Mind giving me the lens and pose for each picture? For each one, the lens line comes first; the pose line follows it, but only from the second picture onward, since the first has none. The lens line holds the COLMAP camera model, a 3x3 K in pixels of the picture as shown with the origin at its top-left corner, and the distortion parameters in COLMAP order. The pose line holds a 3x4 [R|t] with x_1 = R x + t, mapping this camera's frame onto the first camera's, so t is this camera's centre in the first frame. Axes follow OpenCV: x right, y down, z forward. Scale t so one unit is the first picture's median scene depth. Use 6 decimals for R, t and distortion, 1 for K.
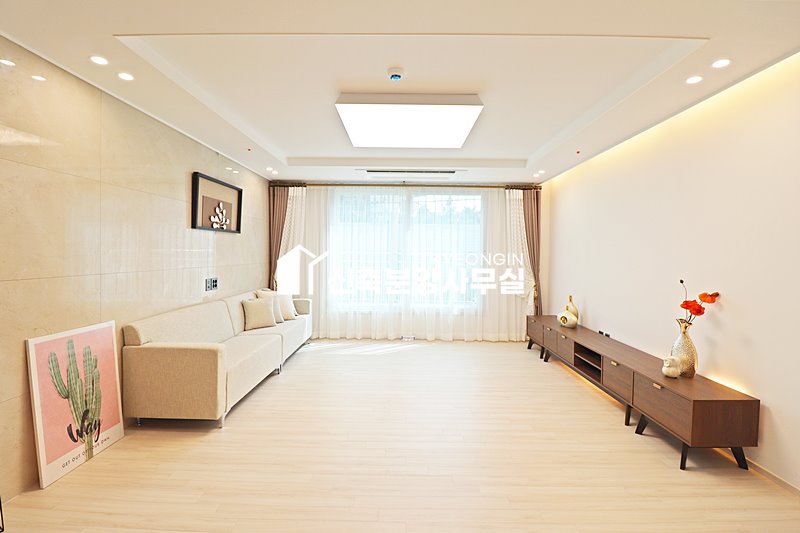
lens RADIAL K [[374.2, 0, 398.5], [0, 374.2, 258.6], [0, 0, 1]] dist [-0.000596, -0.011911]
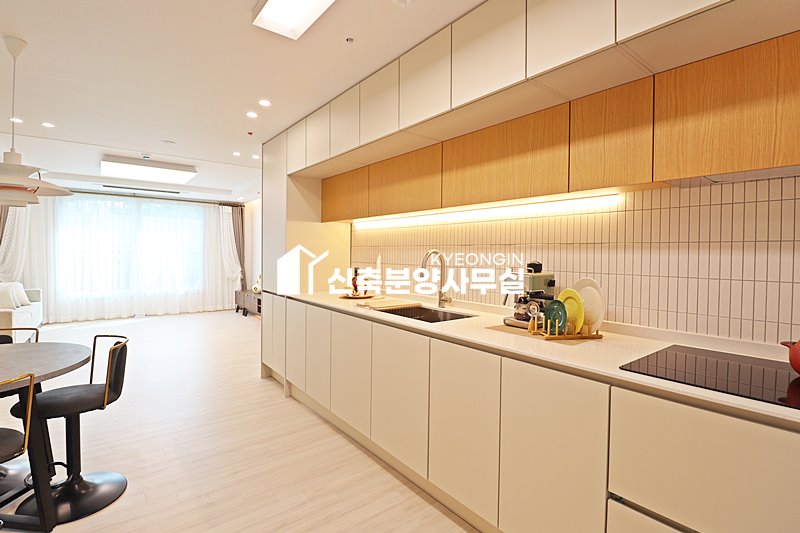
lens RADIAL K [[379.3, 0, 399.5], [0, 379.3, 263.2], [0, 0, 1]] dist [-0.000419, -0.012078]
pose [[0.778616, -0.019016, 0.627213, -0.101700], [0.007428, 0.999750, 0.021089, 0.013559], [-0.627457, -0.011761, 0.778562, -0.626546]]
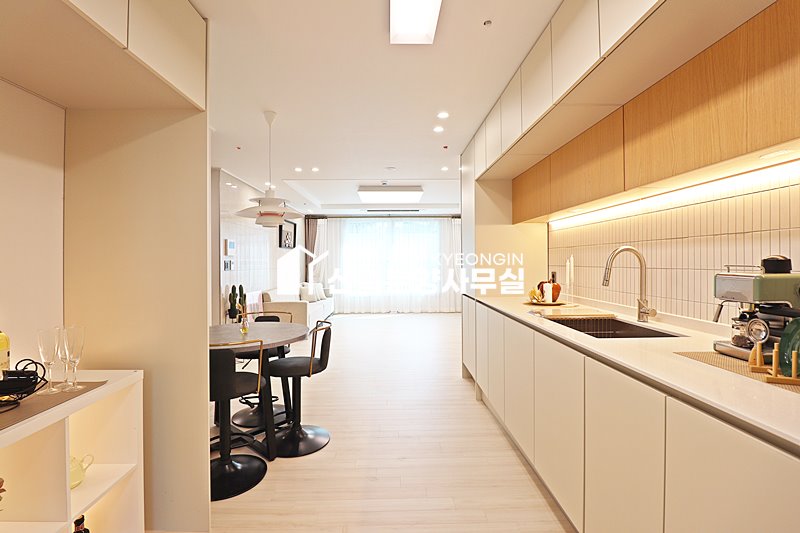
lens RADIAL K [[368.2, 0, 398.6], [0, 368.2, 263.4], [0, 0, 1]] dist [0.000148, -0.012353]
pose [[0.999291, -0.017310, 0.033435, -0.002219], [0.017662, 0.999791, -0.010259, 0.023566], [-0.033251, 0.010842, 0.999388, -0.634305]]
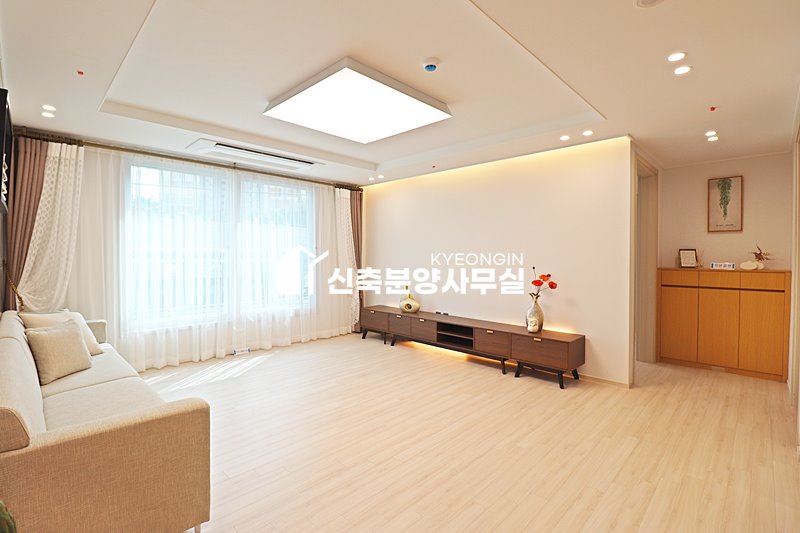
lens RADIAL K [[374.2, 0, 398.5], [0, 374.2, 258.6], [0, 0, 1]] dist [-0.000596, -0.011911]
pose [[0.691981, -0.015915, 0.721740, -0.364675], [0.012166, 0.999872, 0.010383, 0.000557], [-0.721813, 0.001596, 0.692086, 0.183809]]
